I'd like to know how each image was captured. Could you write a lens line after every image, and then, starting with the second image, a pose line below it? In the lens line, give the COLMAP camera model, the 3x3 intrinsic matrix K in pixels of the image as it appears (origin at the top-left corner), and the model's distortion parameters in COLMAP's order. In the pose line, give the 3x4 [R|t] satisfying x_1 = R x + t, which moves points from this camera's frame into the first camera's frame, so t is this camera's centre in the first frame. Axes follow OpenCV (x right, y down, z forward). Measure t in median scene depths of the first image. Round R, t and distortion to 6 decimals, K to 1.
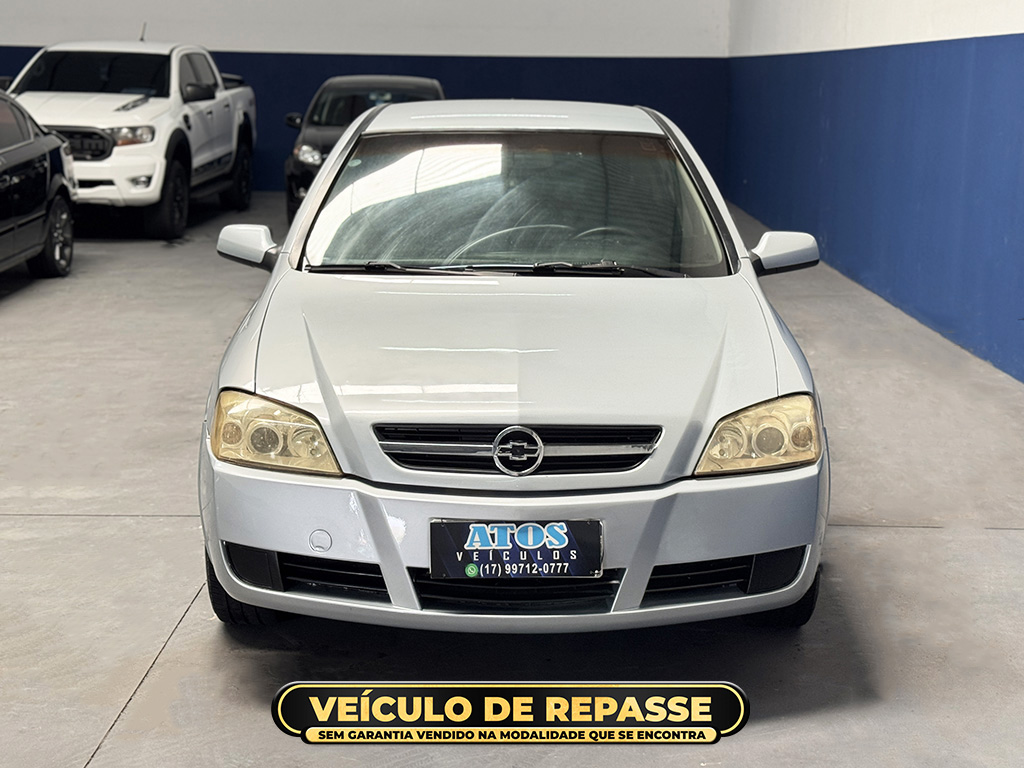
lens RADIAL K [[1549.3, 0, 489.5], [0, 1549.3, 403.0], [0, 0, 1]] dist [0.083829, 0.000000]
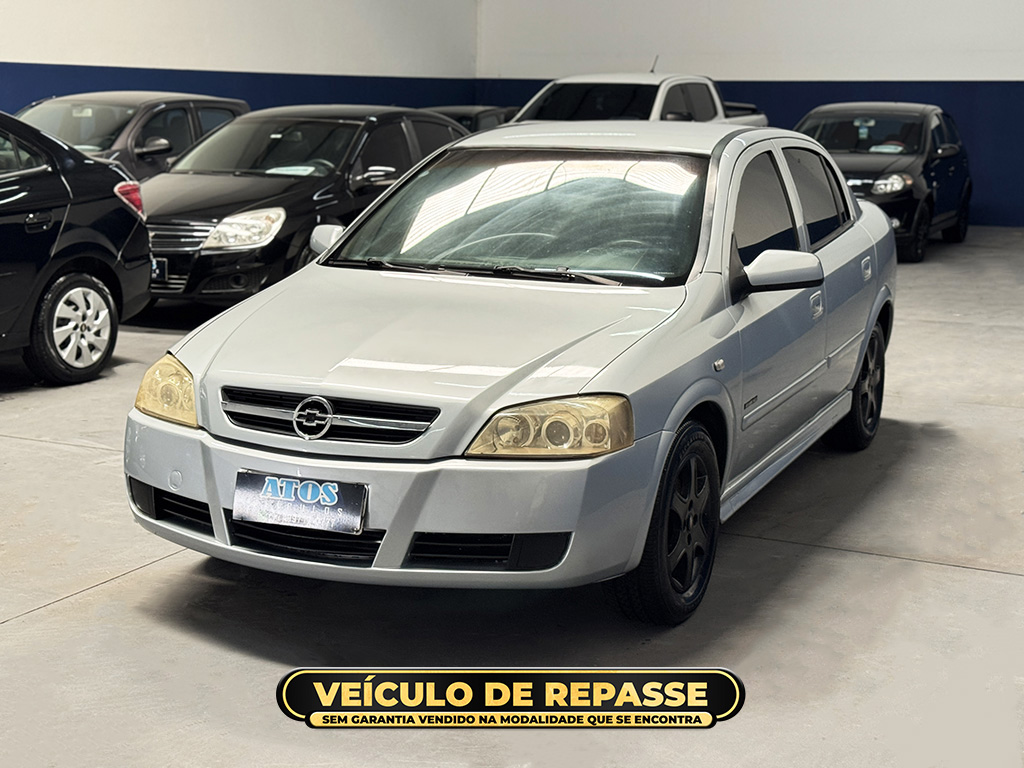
lens RADIAL K [[1549.3, 0, 456.5], [0, 1549.3, 394.2], [0, 0, 1]] dist [0.083829, 0.000000]
pose [[0.900022, 0.077551, -0.428890, 0.605091], [-0.088294, 0.996081, -0.005176, 0.009971], [0.426807, 0.042527, 0.903342, 0.006838]]
